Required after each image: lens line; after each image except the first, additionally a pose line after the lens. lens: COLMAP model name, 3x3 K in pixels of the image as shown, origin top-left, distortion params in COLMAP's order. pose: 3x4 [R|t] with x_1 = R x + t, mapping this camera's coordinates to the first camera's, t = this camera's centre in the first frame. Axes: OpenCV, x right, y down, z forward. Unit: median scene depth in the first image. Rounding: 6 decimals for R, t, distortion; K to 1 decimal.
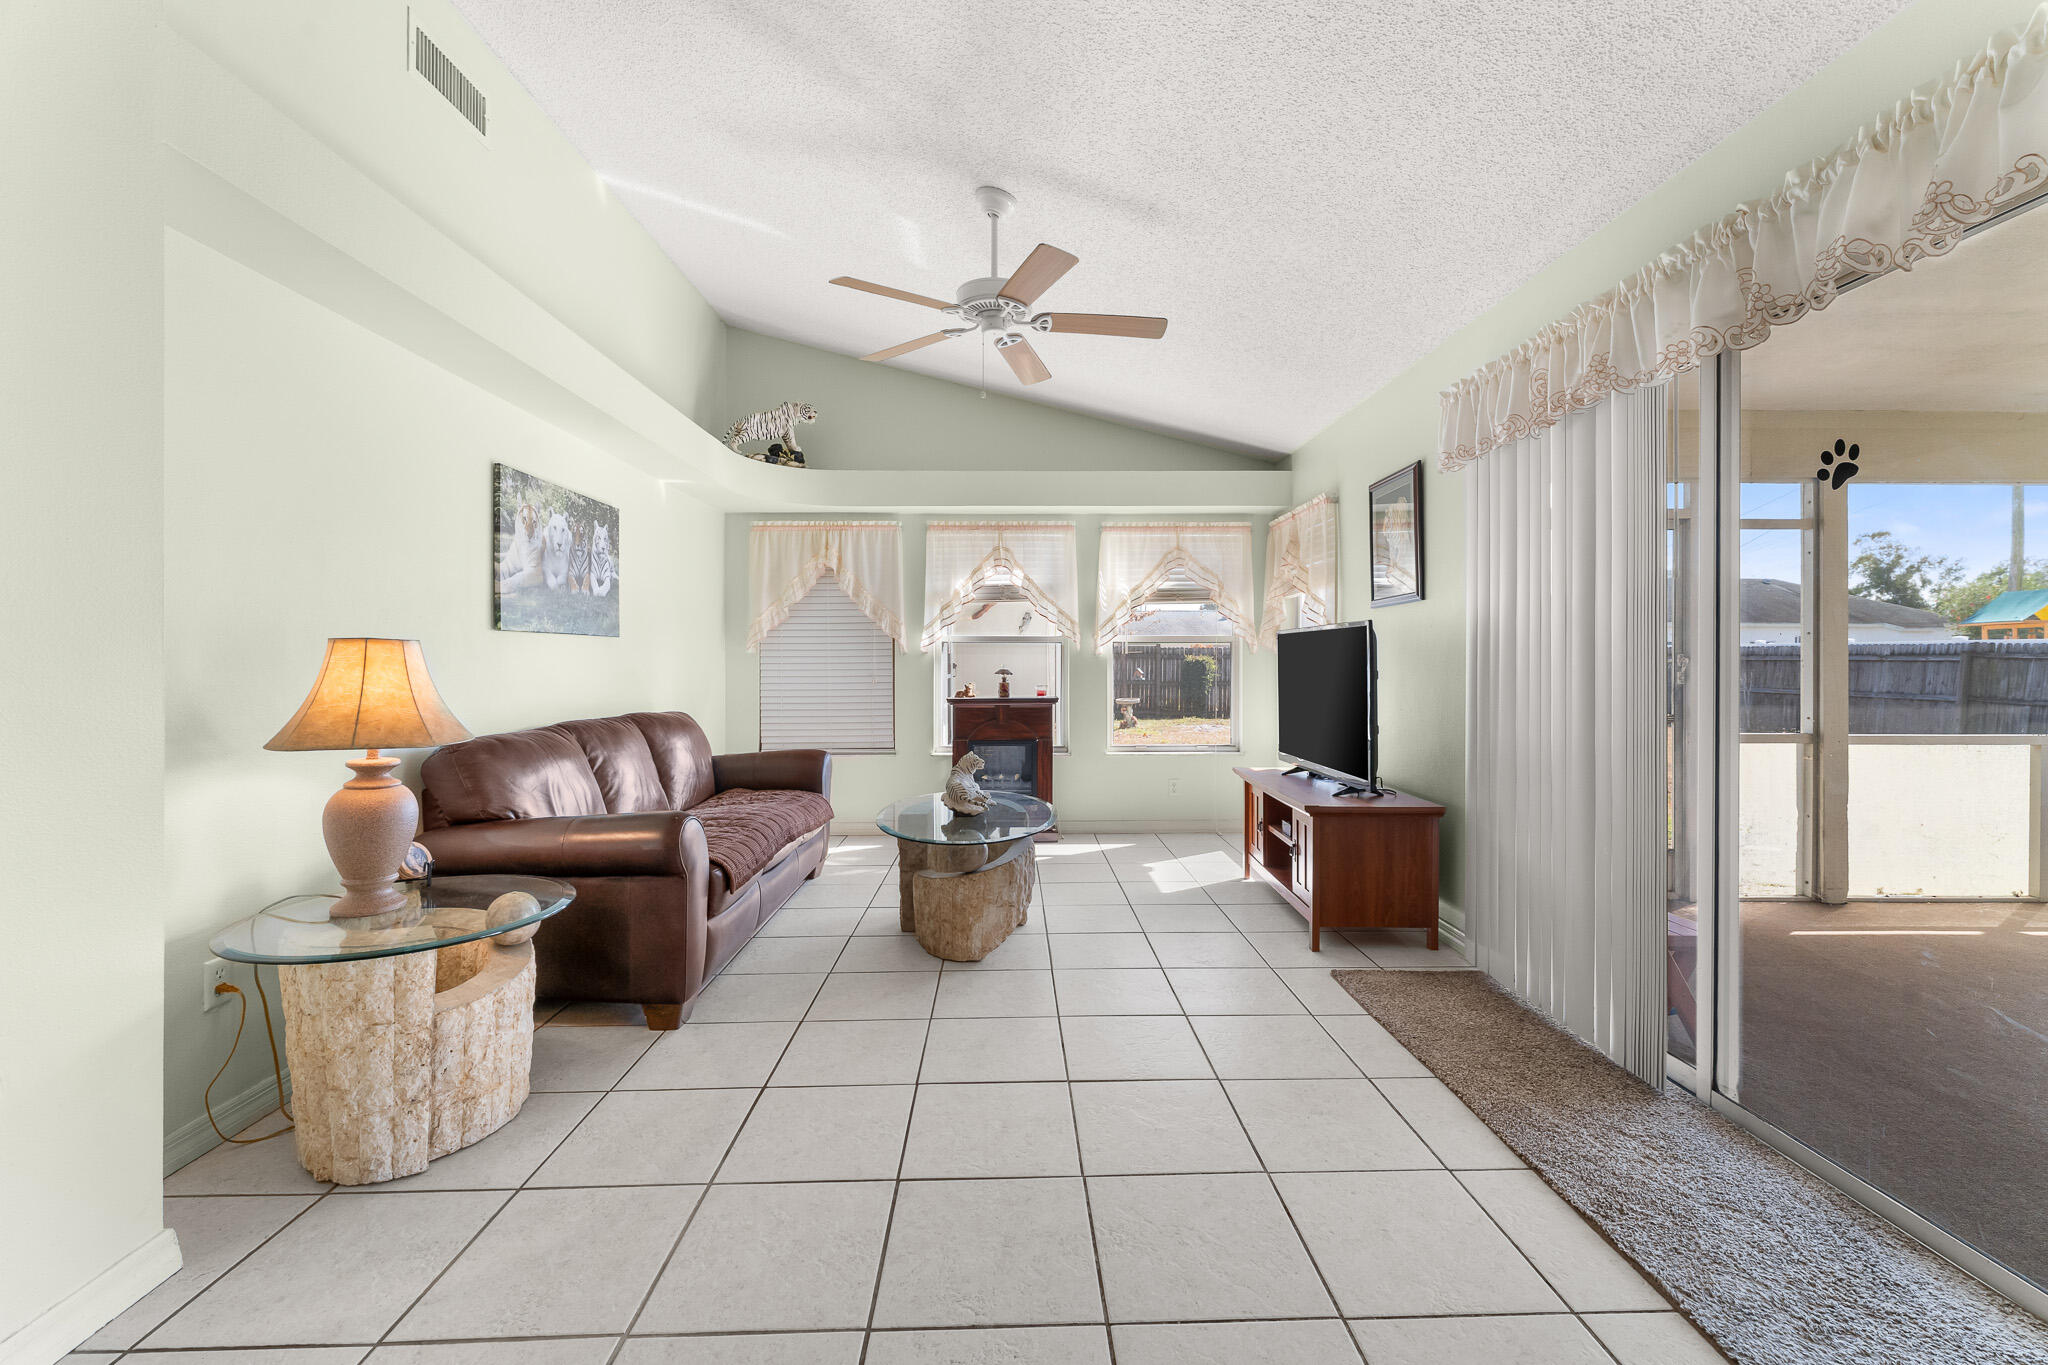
lens RADIAL K [[832.3, 0, 1019.3], [0, 832.3, 669.2], [0, 0, 1]] dist [-0.000392, -0.000018]
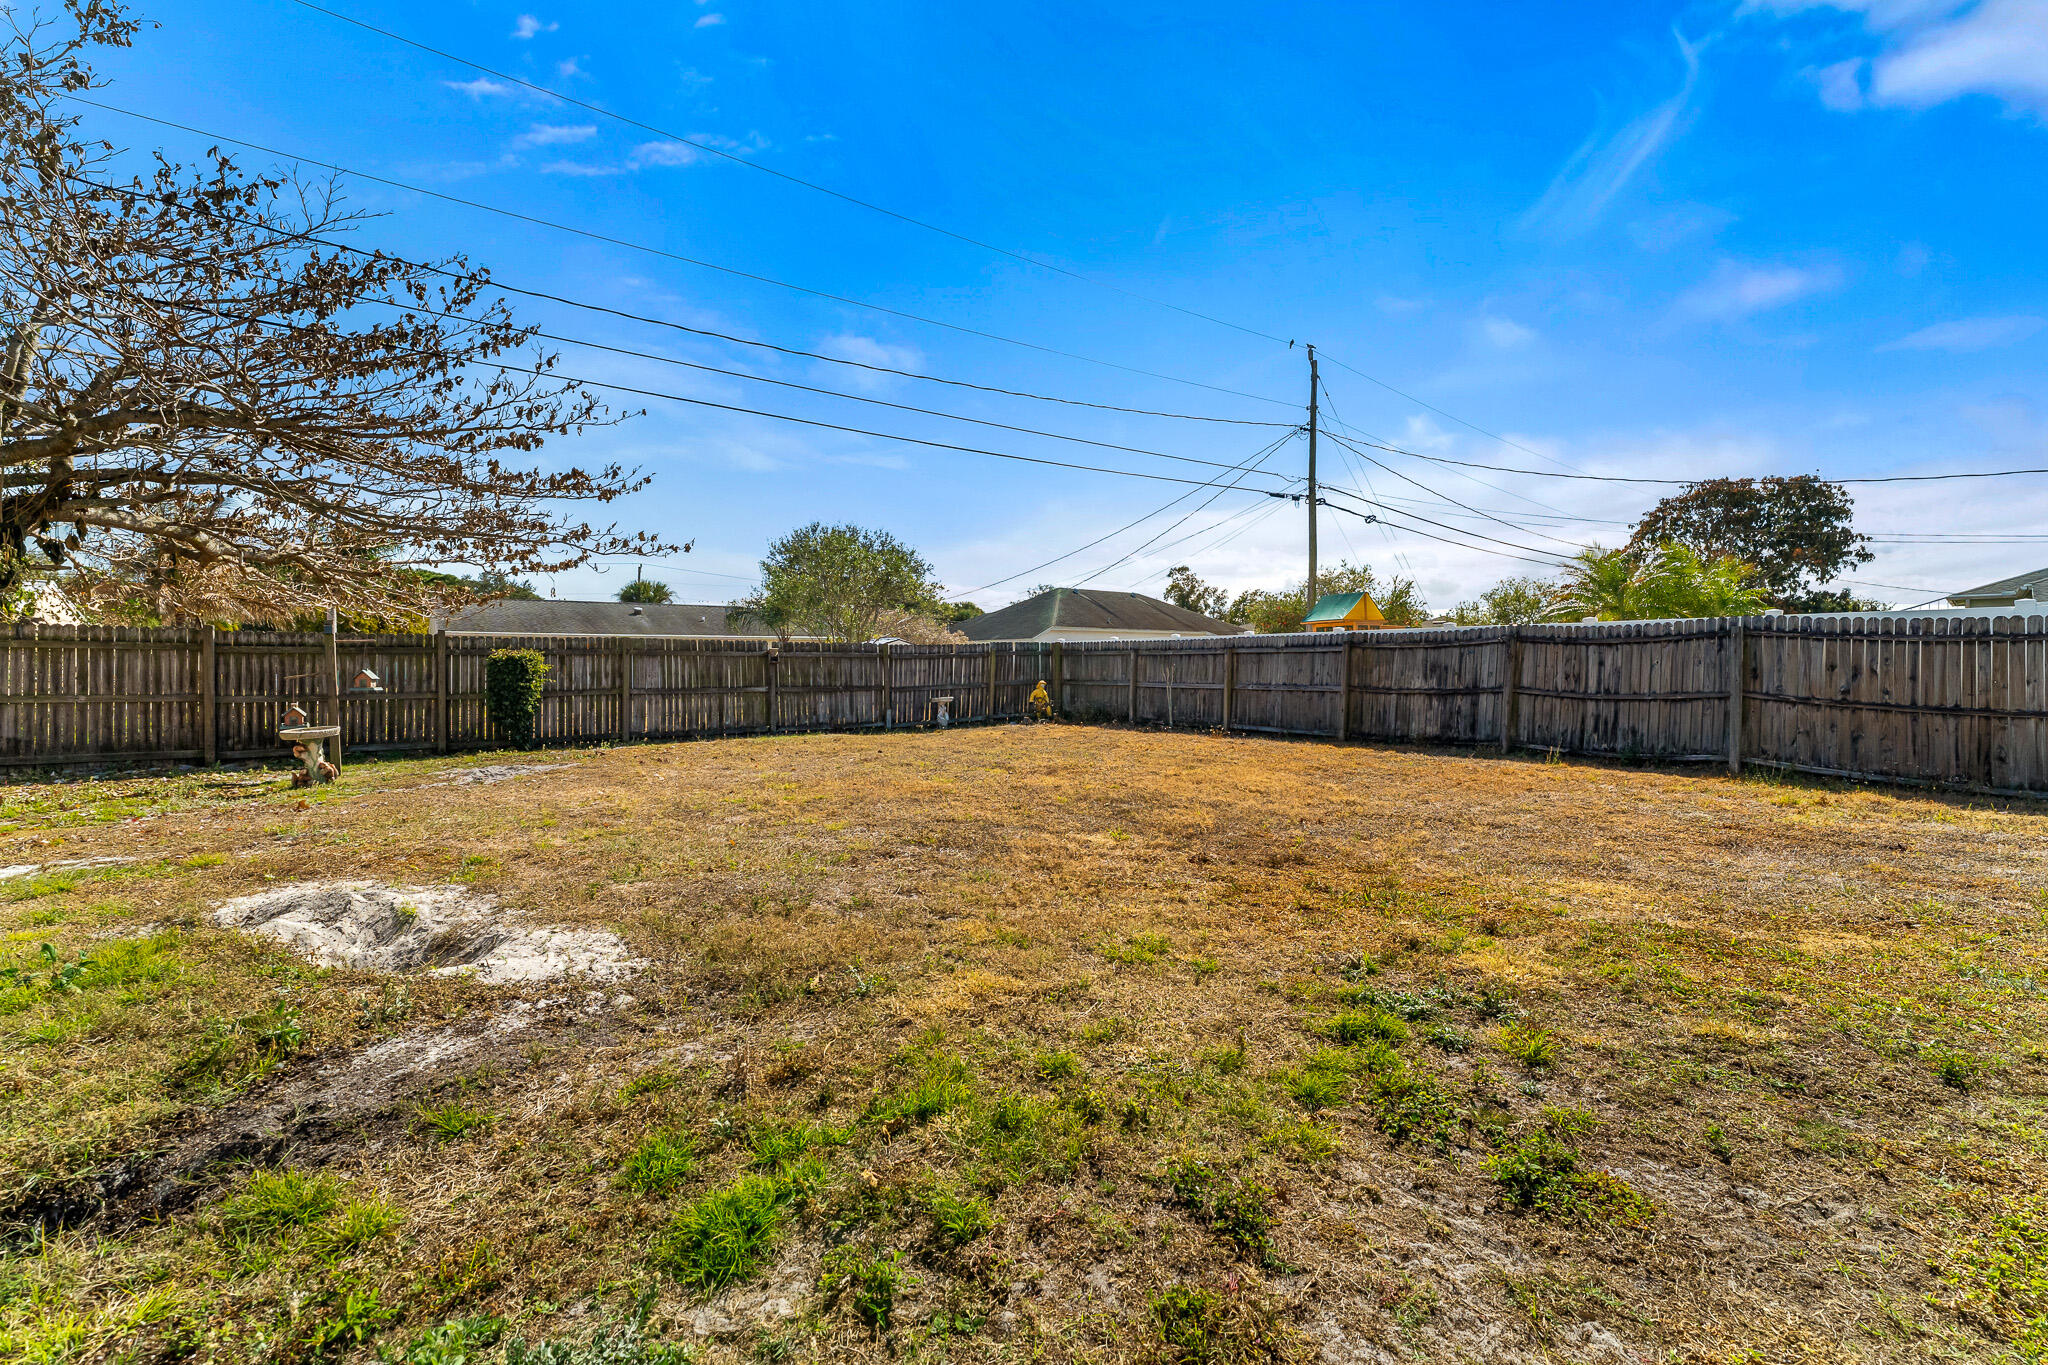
lens RADIAL K [[832.3, 0, 1022.5], [0, 832.3, 669.9], [0, 0, 1]] dist [-0.000392, -0.000018]
pose [[0.811241, -0.009994, 0.584626, 0.276767], [0.014908, 0.999882, -0.003593, 0.011692], [-0.584522, 0.011631, 0.811295, 0.481097]]
